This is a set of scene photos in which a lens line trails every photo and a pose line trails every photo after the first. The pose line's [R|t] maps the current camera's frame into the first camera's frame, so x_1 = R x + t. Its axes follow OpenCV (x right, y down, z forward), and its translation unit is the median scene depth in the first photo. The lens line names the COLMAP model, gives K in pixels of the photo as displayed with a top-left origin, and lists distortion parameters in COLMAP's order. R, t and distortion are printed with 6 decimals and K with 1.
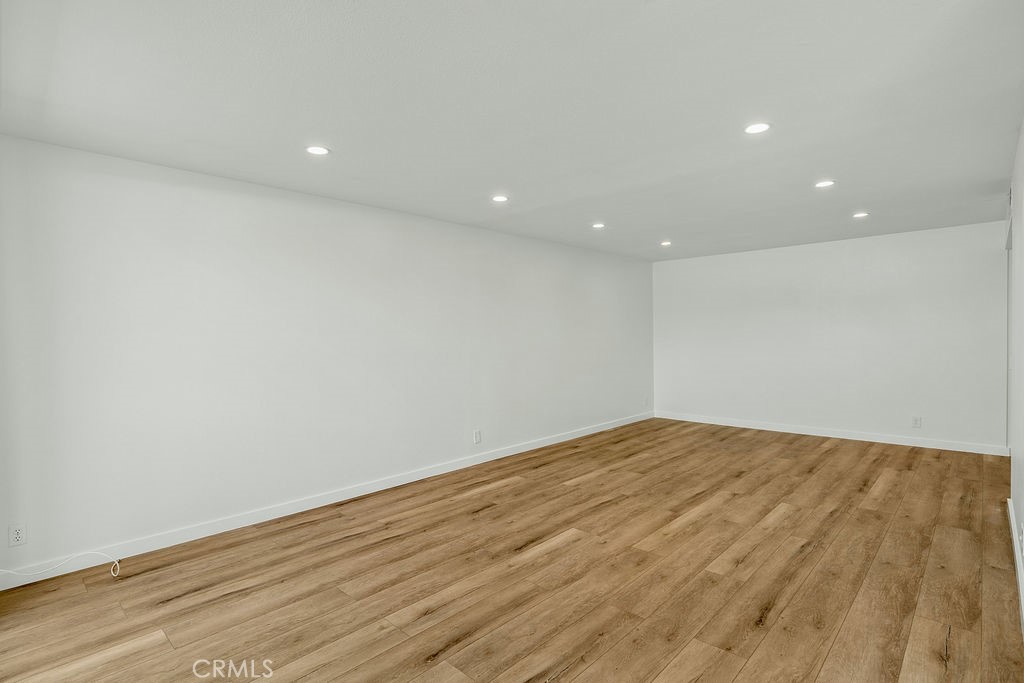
lens RADIAL K [[501.8, 0, 502.1], [0, 501.8, 338.9], [0, 0, 1]] dist [-0.000418, 0.000139]
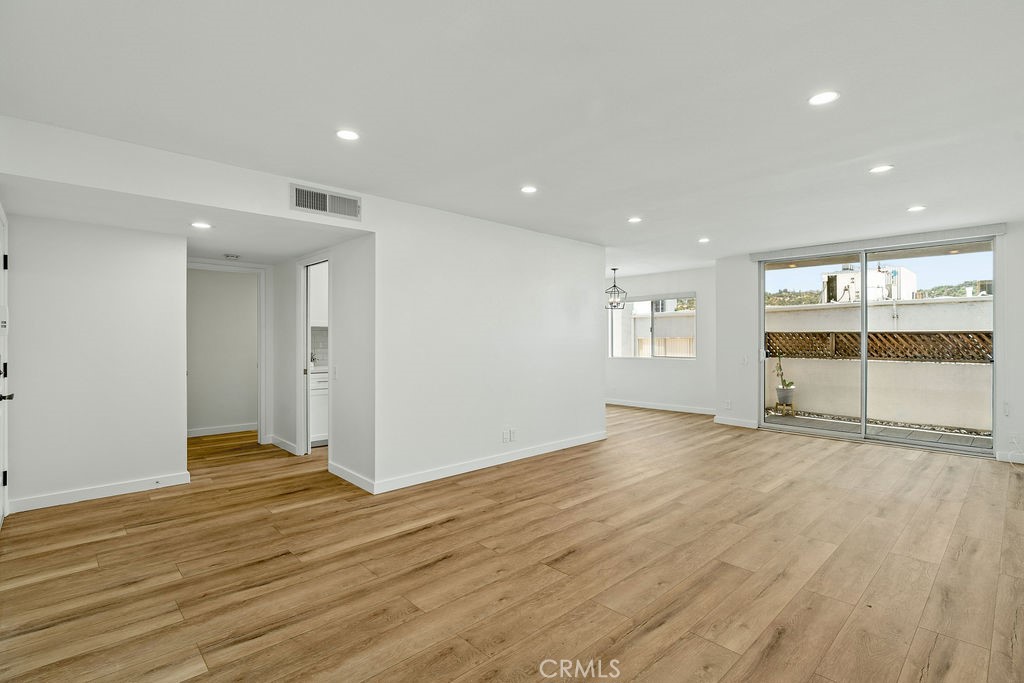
lens RADIAL K [[486.2, 0, 507.9], [0, 486.2, 335.9], [0, 0, 1]] dist [-0.004155, -0.000494]
pose [[-0.998851, 0.015129, 0.045468, 0.654271], [0.015028, 0.999884, -0.002545, -0.003027], [-0.045502, -0.001859, -0.998963, 2.053974]]
